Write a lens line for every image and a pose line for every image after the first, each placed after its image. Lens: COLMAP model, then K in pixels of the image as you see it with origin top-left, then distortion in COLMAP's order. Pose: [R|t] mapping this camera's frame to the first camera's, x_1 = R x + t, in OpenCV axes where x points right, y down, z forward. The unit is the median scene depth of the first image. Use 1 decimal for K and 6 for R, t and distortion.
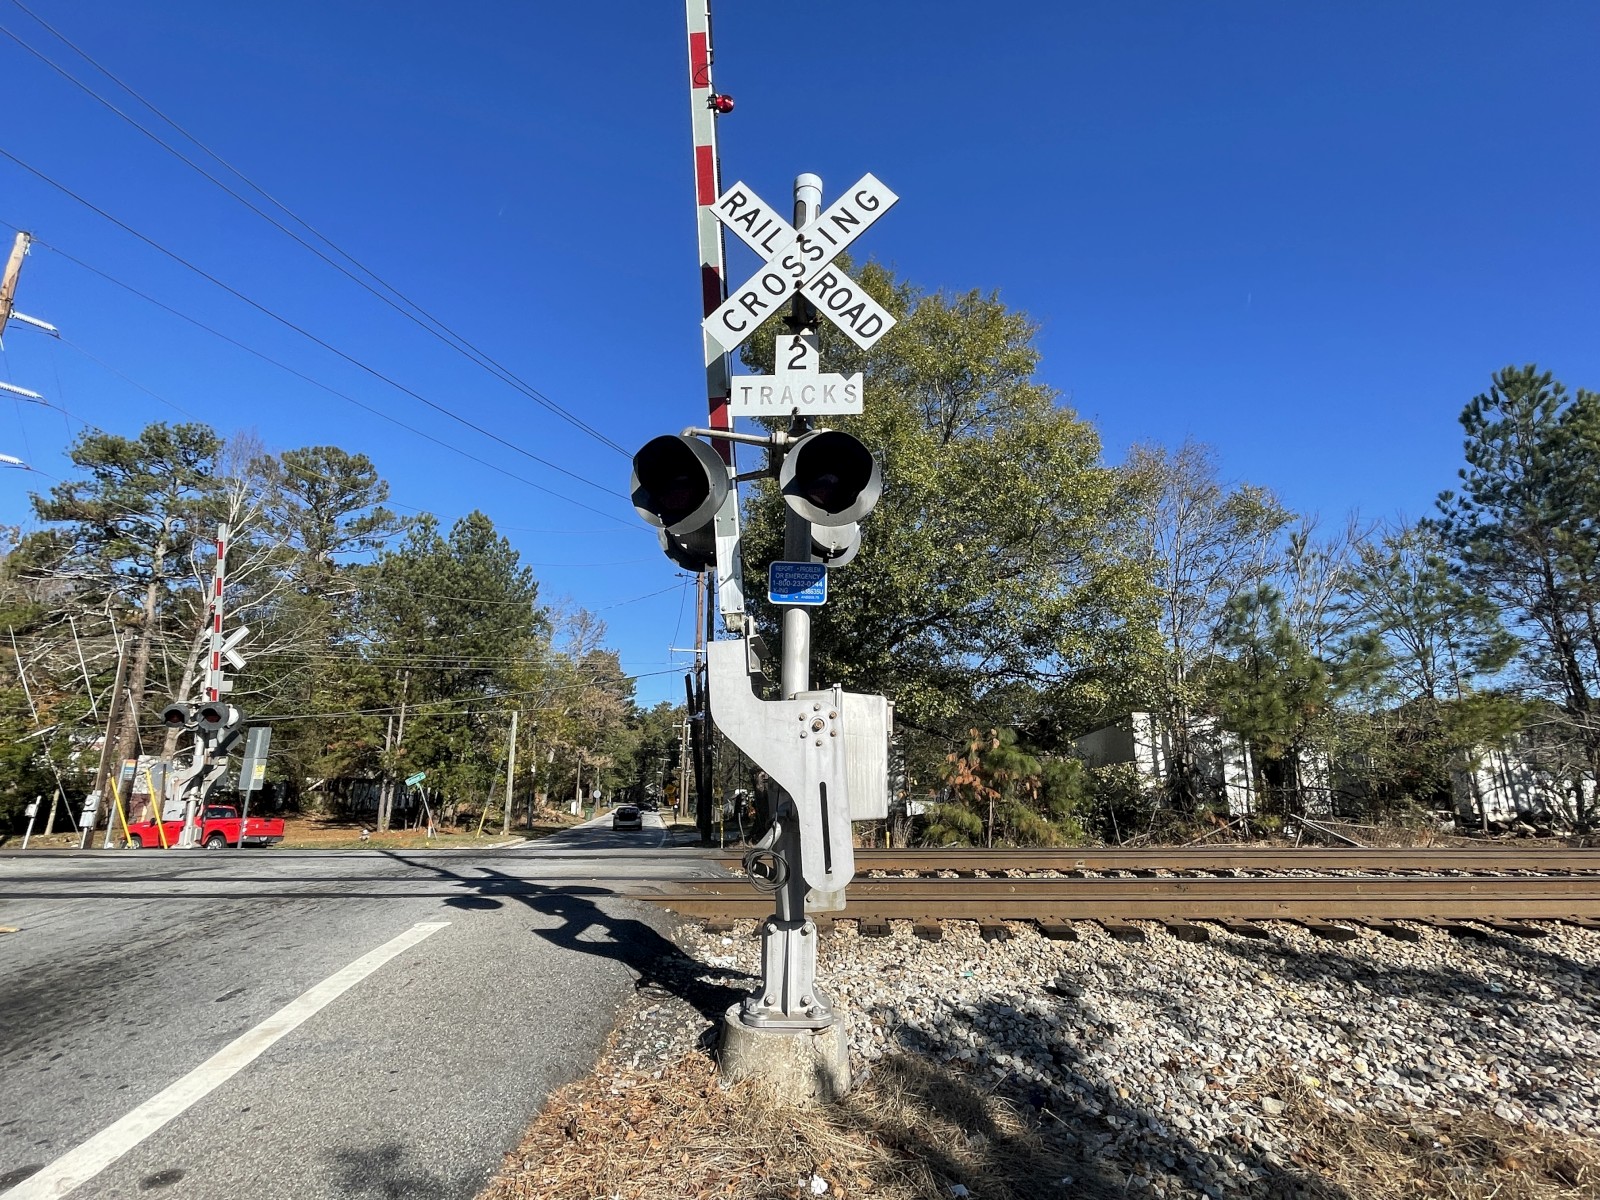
lens RADIAL K [[841.6, 0, 807.8], [0, 841.6, 588.8], [0, 0, 1]] dist [0.003808, 0.000179]
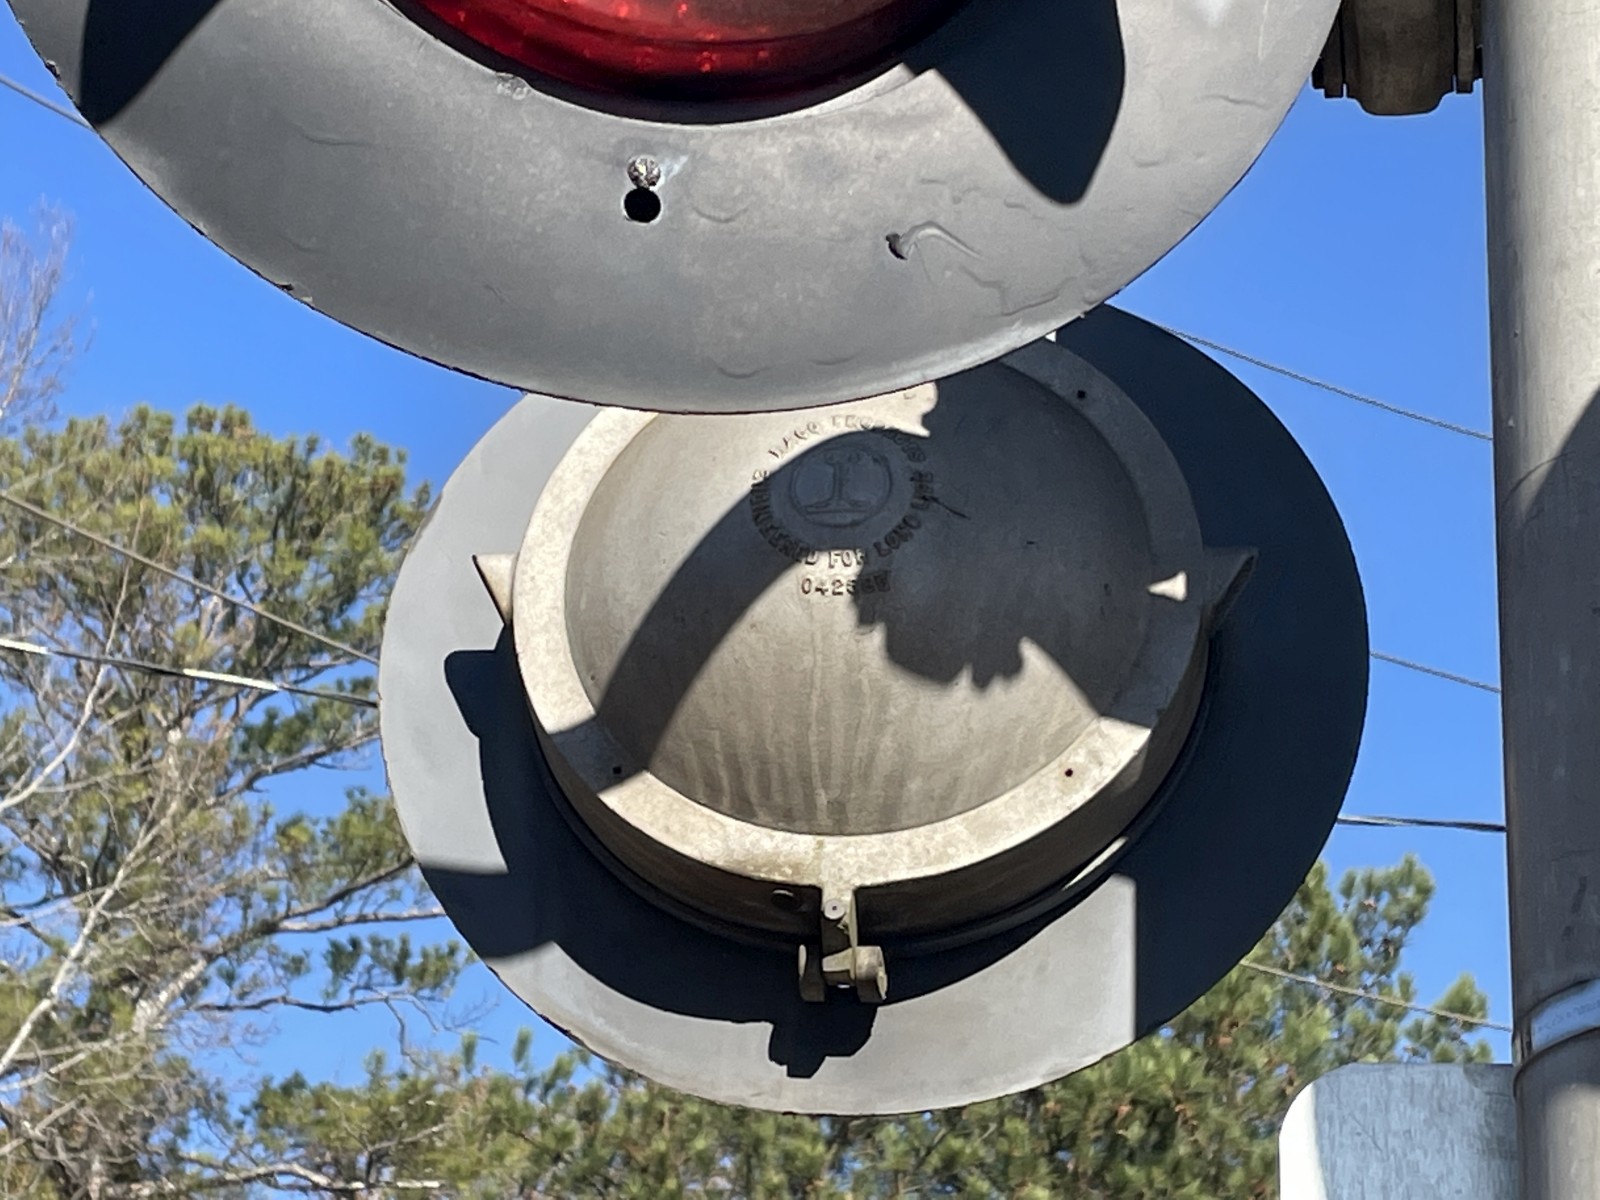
lens RADIAL K [[3959.9, 0, 763.4], [0, 3959.9, 591.4], [0, 0, 1]] dist [0.222120, 0.000000]
pose [[0.951911, -0.058088, -0.300818, -0.256734], [-0.010018, 0.975436, -0.220057, 0.065462], [0.306212, 0.212488, 0.927946, 0.330956]]
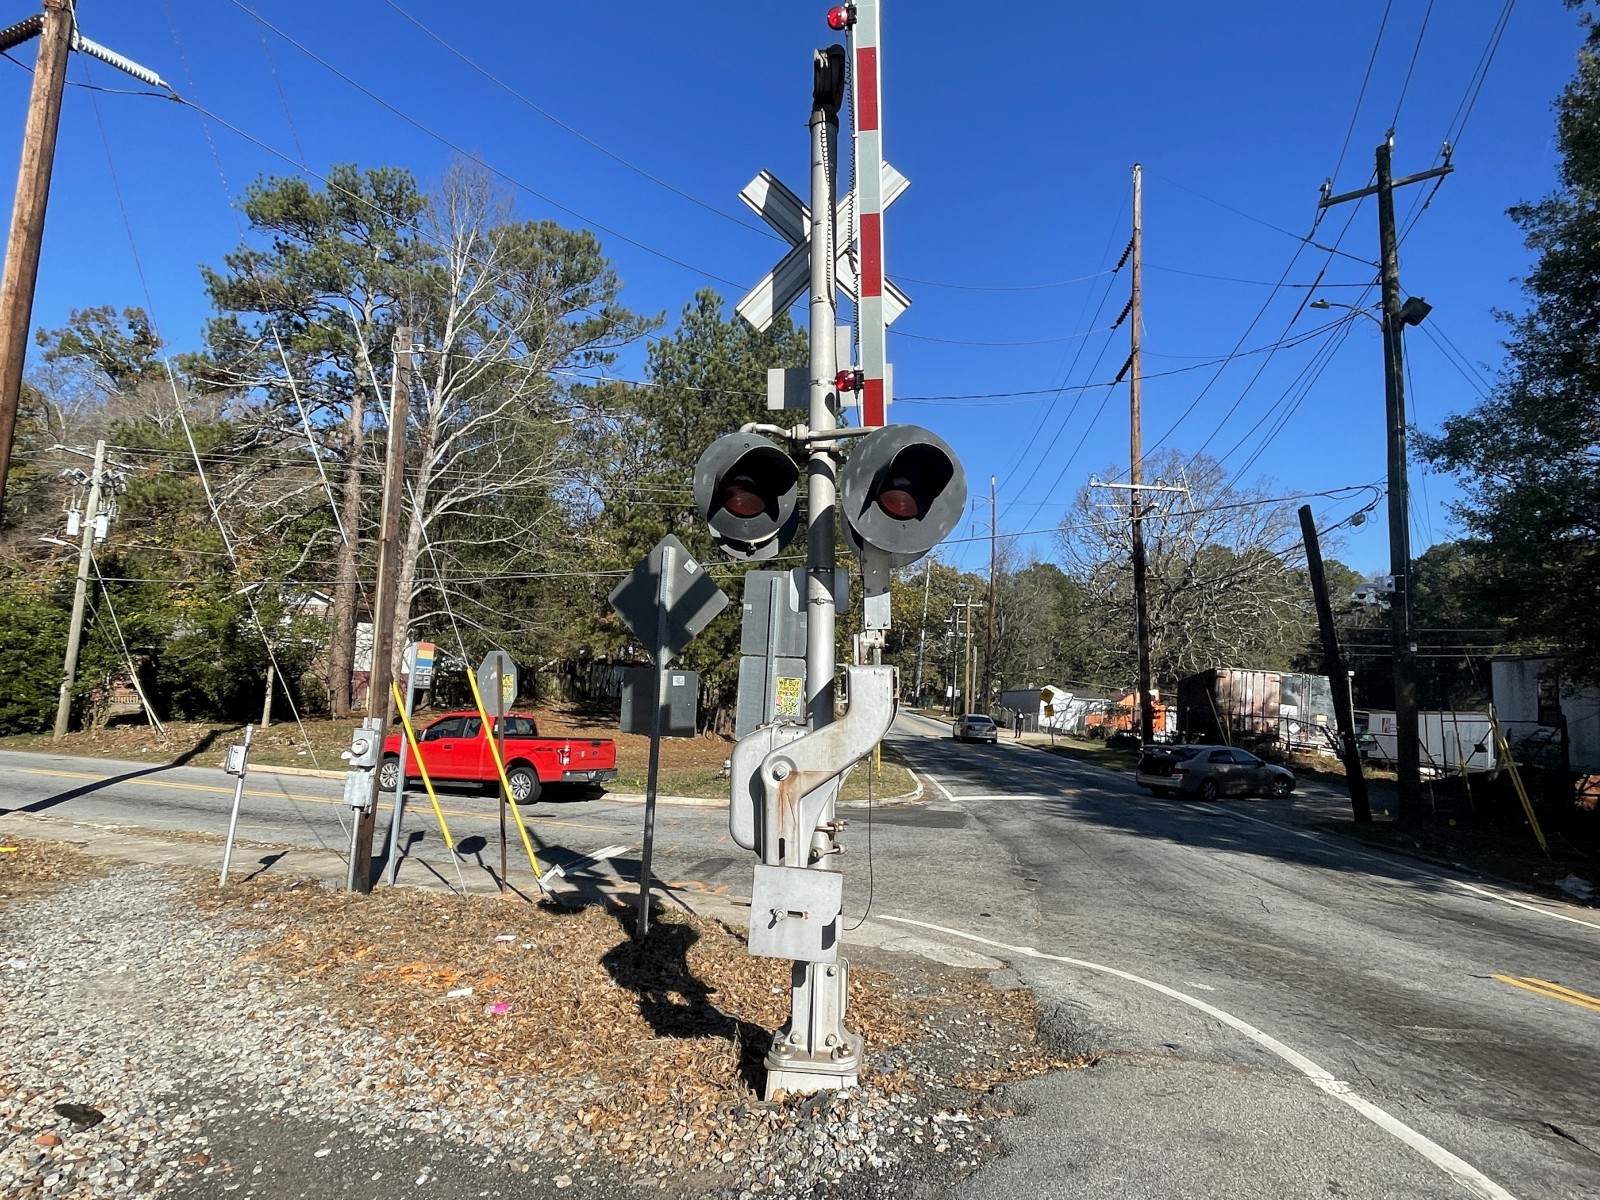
lens RADIAL K [[902.9, 0, 800.6], [0, 902.9, 592.8], [0, 0, 1]] dist [-0.002040, -0.000035]
pose [[0.983621, 0.023019, -0.178774, -0.244695], [0.003345, 0.989311, 0.145786, 0.050744], [0.180219, -0.143996, 0.973029, 0.270886]]
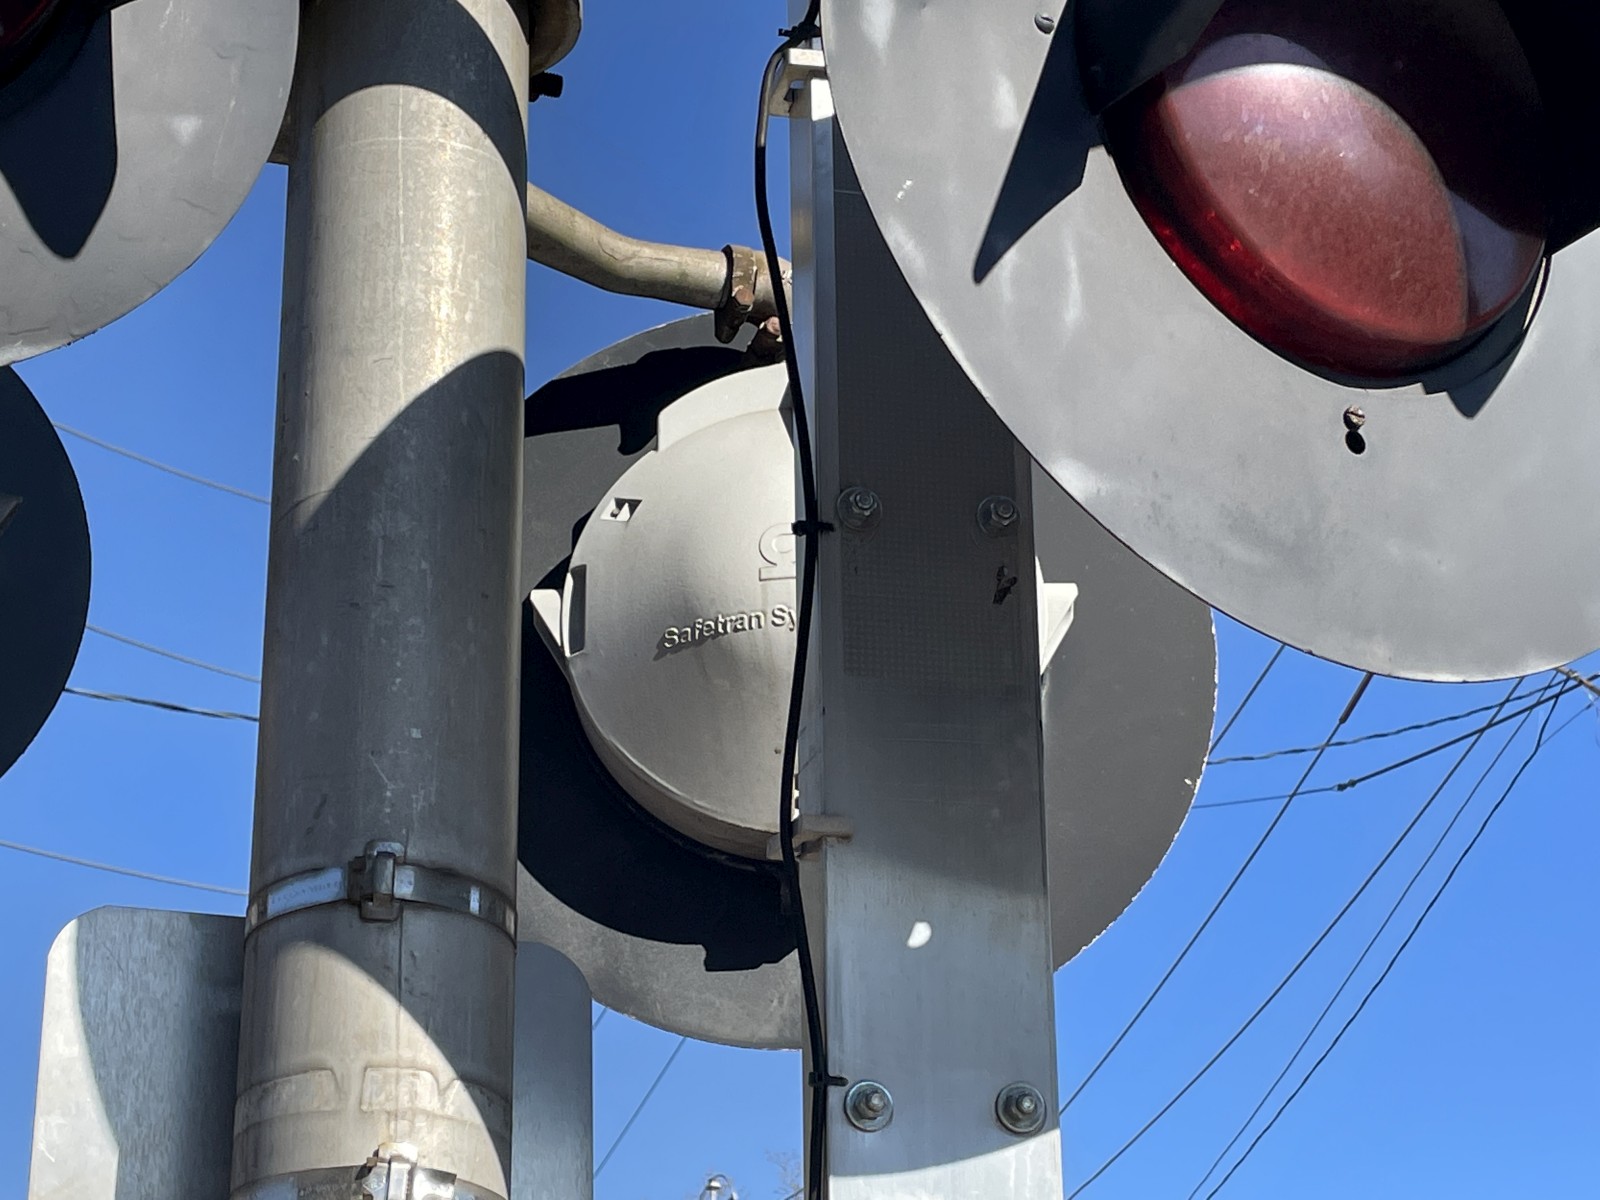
lens RADIAL K [[2896.5, 0, 819.5], [0, 2896.5, 617.6], [0, 0, 1]] dist [0.151564, 0.000000]
pose [[0.978133, 0.091535, 0.186752, -0.260863], [-0.054227, 0.979125, -0.195890, 0.064785], [-0.200785, 0.181480, 0.962679, 0.330208]]
